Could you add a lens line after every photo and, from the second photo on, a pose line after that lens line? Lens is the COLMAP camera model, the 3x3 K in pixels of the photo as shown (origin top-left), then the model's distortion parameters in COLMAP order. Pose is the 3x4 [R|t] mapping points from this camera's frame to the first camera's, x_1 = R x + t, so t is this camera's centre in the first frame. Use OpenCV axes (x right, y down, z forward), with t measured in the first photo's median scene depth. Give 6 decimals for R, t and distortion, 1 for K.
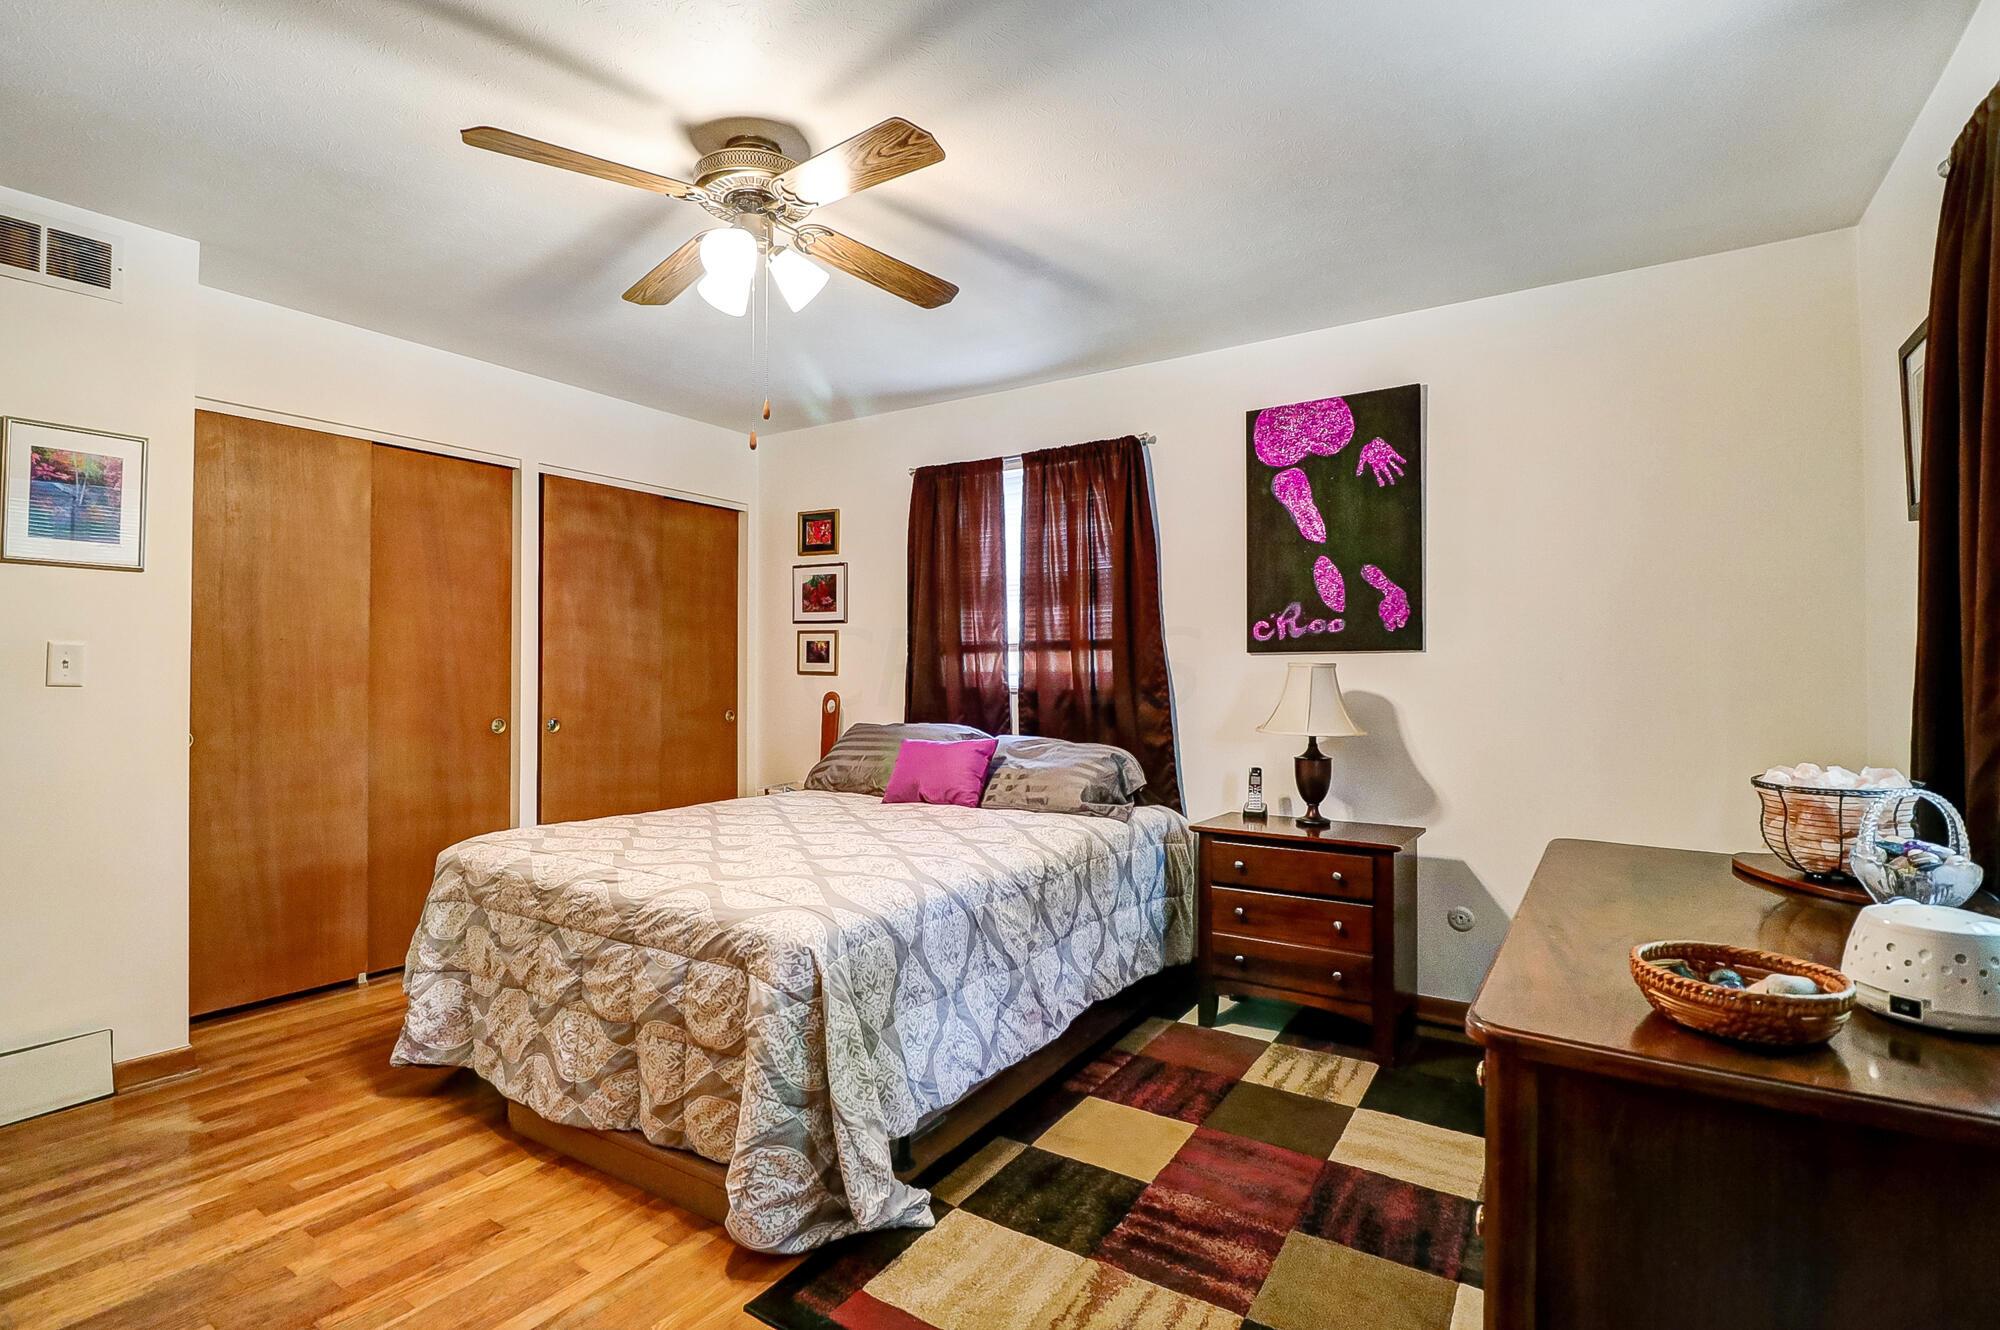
lens RADIAL K [[939.7, 0, 997.1], [0, 939.7, 657.9], [0, 0, 1]] dist [-0.000311, -0.012572]
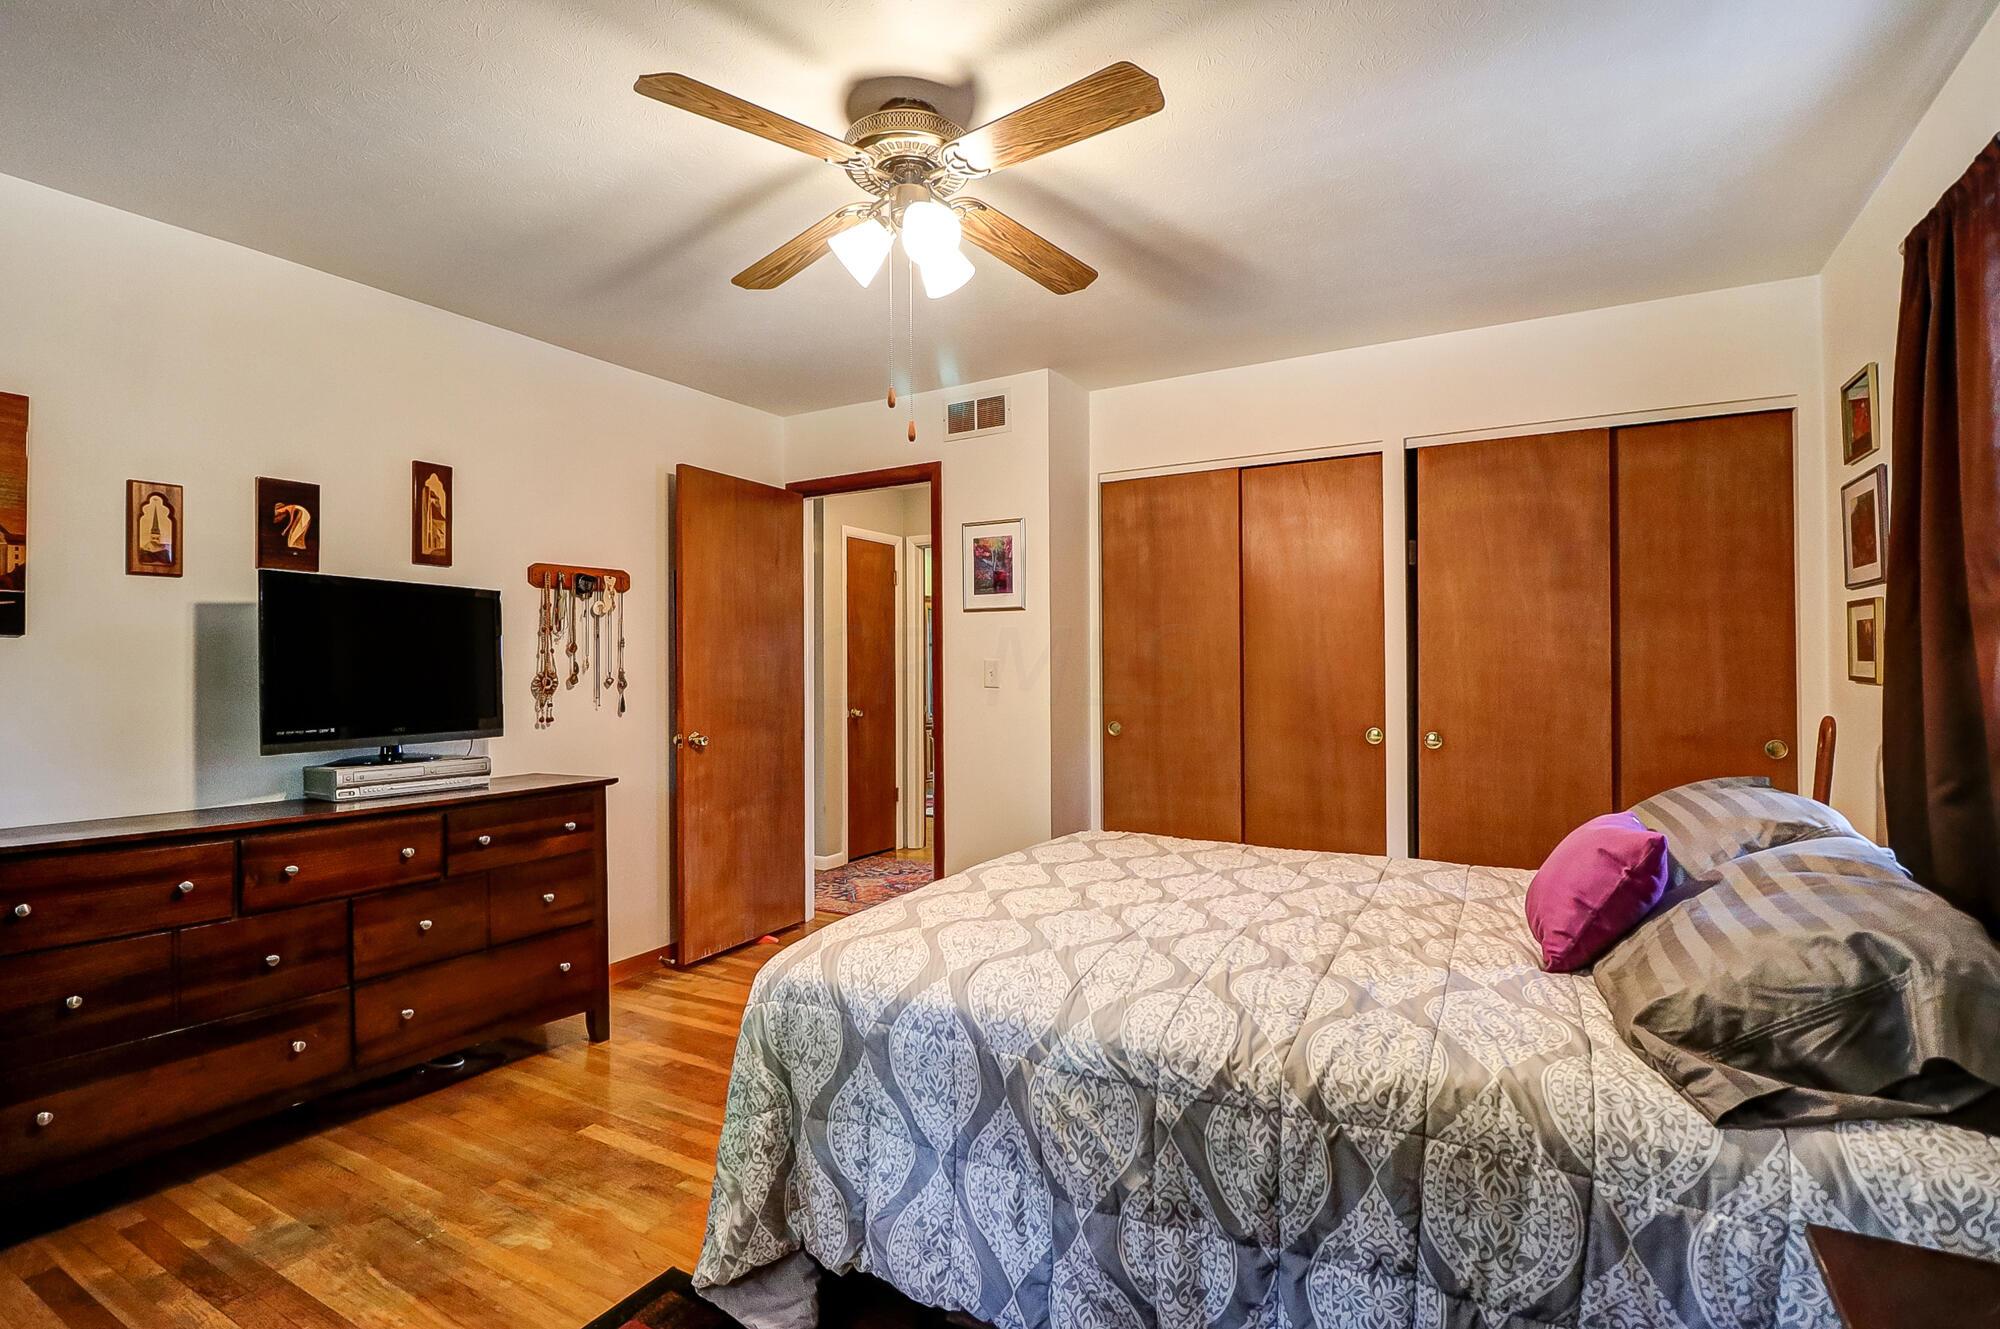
lens RADIAL K [[939.7, 0, 997.1], [0, 939.7, 657.4], [0, 0, 1]] dist [-0.000311, -0.012572]
pose [[0.059245, -0.016400, -0.998109, 0.561231], [0.018483, 0.999712, -0.015329, 0.004507], [0.998072, -0.017540, 0.059531, 0.872278]]
